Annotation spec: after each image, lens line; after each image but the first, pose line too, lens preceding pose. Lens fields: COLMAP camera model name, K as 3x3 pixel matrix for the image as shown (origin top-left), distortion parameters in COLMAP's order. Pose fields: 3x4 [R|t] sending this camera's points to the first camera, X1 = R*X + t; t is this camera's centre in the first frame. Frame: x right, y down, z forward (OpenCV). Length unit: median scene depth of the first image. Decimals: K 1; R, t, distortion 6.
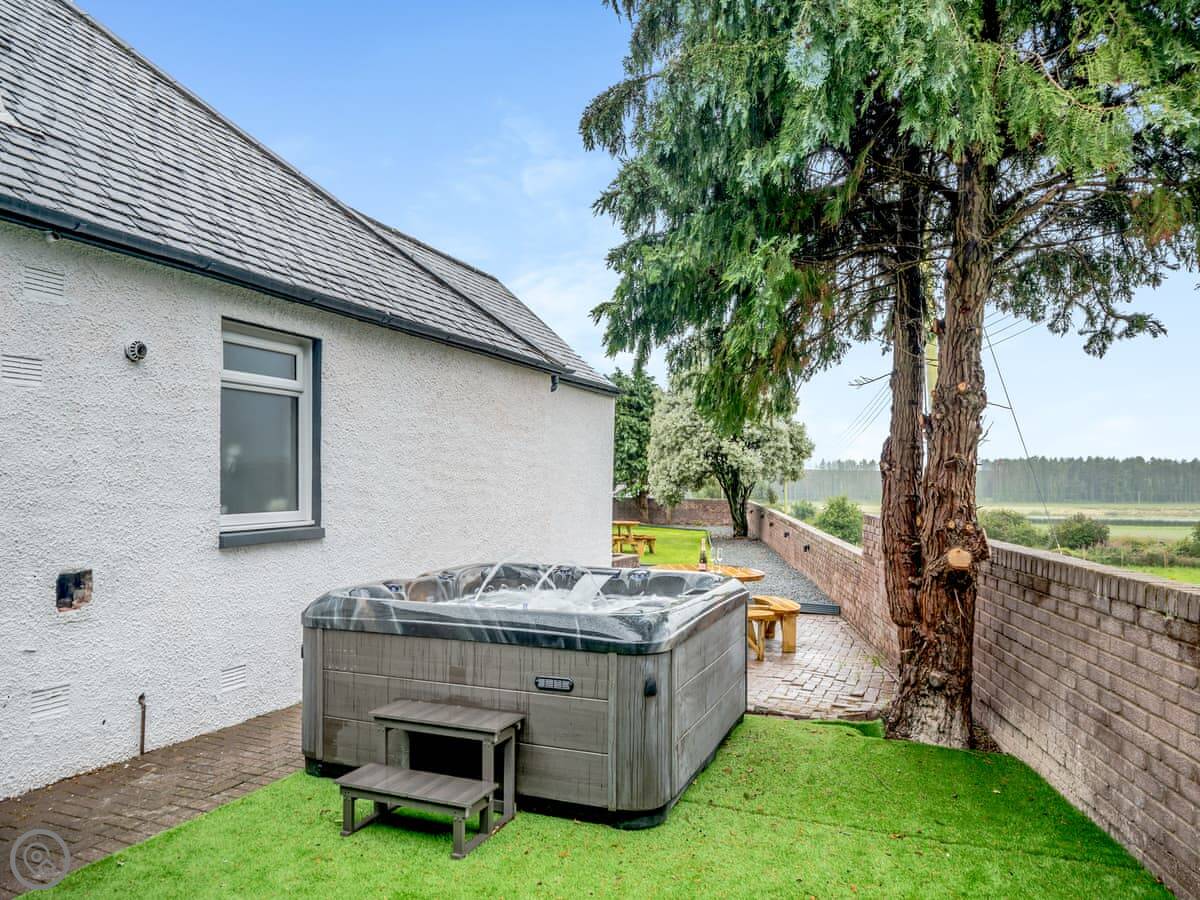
lens RADIAL K [[767.2, 0, 615.7], [0, 767.2, 470.0], [0, 0, 1]] dist [-0.003939, -0.003531]
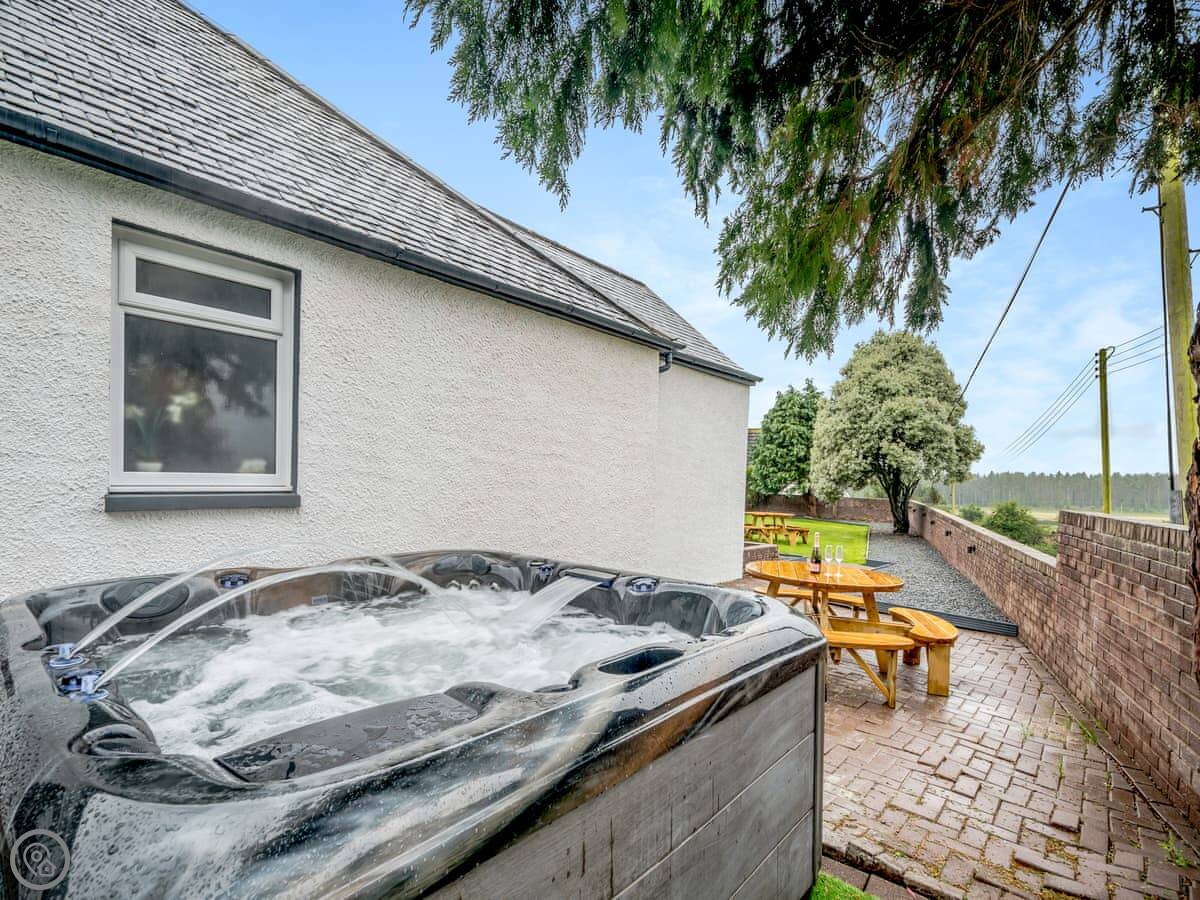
lens RADIAL K [[554.2, 0, 607.5], [0, 554.2, 473.6], [0, 0, 1]] dist [0.010551, -0.008009]
pose [[0.942364, 0.017501, -0.334130, 0.046968], [-0.018420, 0.999830, 0.000418, 0.015247], [0.334081, 0.005760, 0.942527, 0.180553]]
